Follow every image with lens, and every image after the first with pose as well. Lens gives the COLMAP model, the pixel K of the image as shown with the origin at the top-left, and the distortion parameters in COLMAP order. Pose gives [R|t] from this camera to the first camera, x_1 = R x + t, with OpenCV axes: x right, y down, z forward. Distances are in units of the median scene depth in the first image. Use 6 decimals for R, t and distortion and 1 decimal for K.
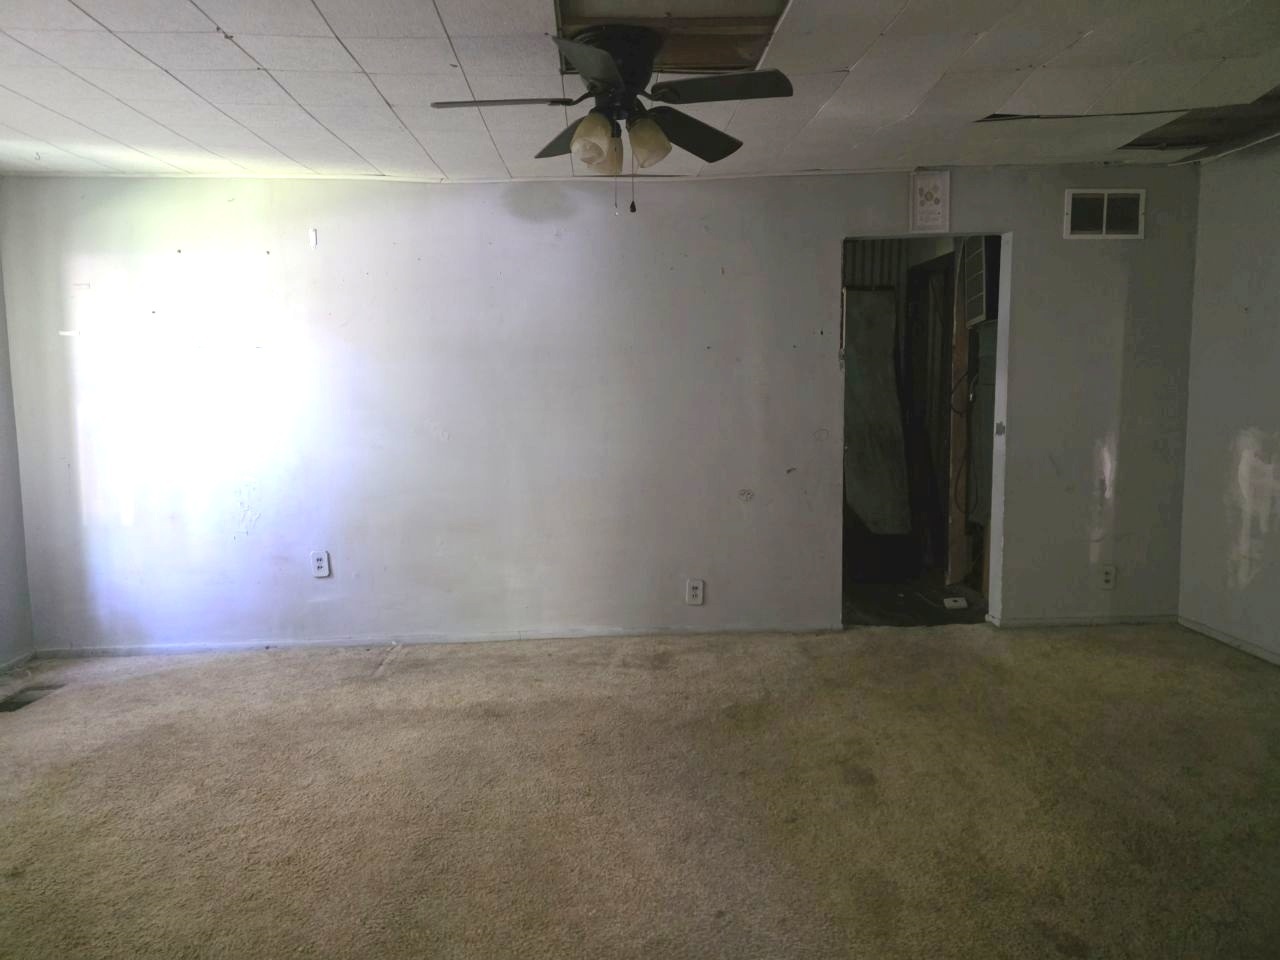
lens RADIAL K [[856.9, 0, 633.5], [0, 856.9, 470.7], [0, 0, 1]] dist [0.010210, -0.001520]
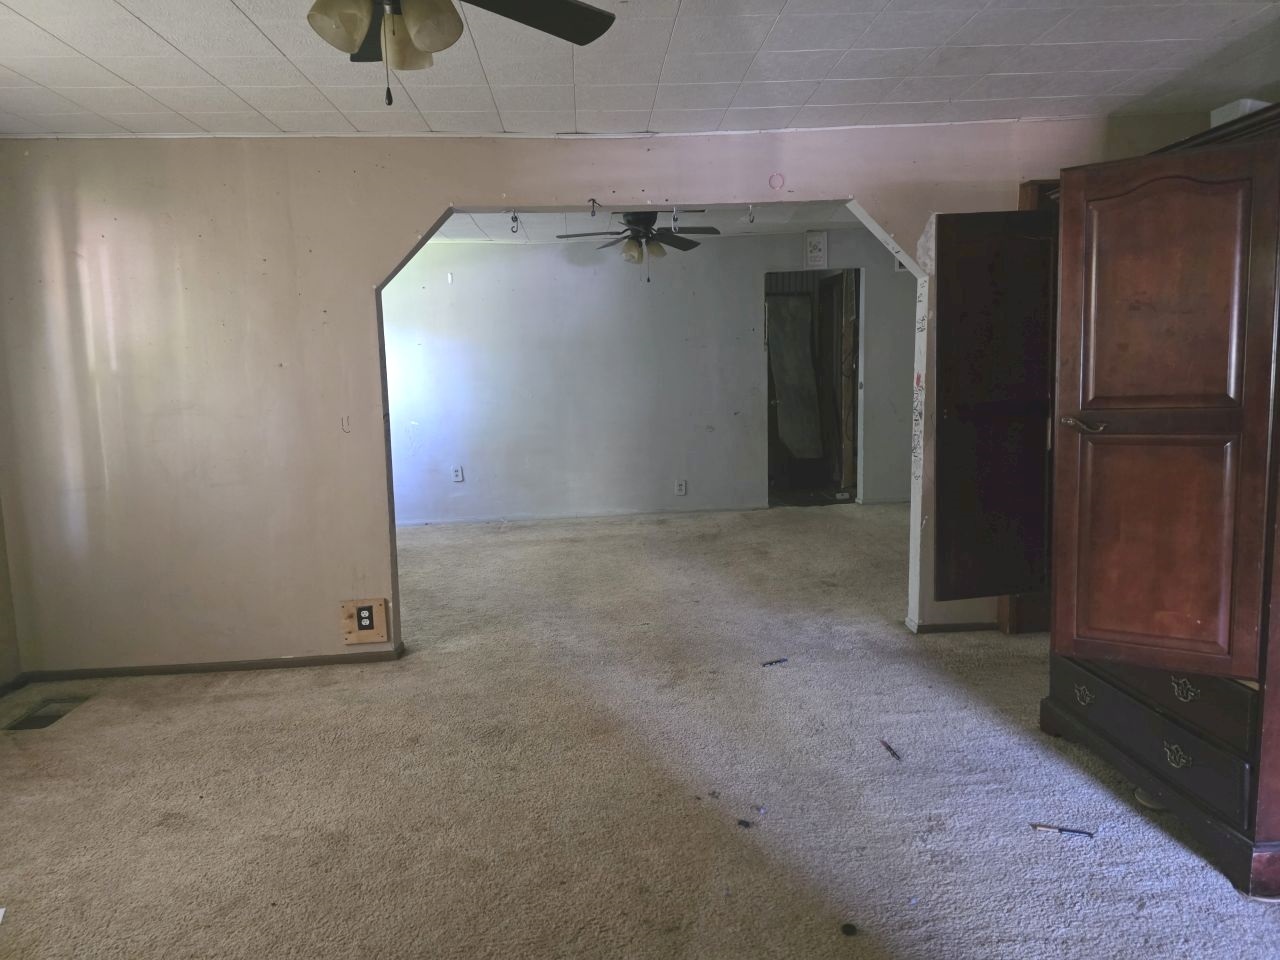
lens RADIAL K [[856.9, 0, 641.3], [0, 856.9, 490.8], [0, 0, 1]] dist [0.010210, -0.001520]
pose [[0.999382, -0.021134, 0.028081, -0.053053], [0.019591, 0.998342, 0.054121, 0.058651], [-0.029178, -0.053537, 0.998139, -0.682942]]
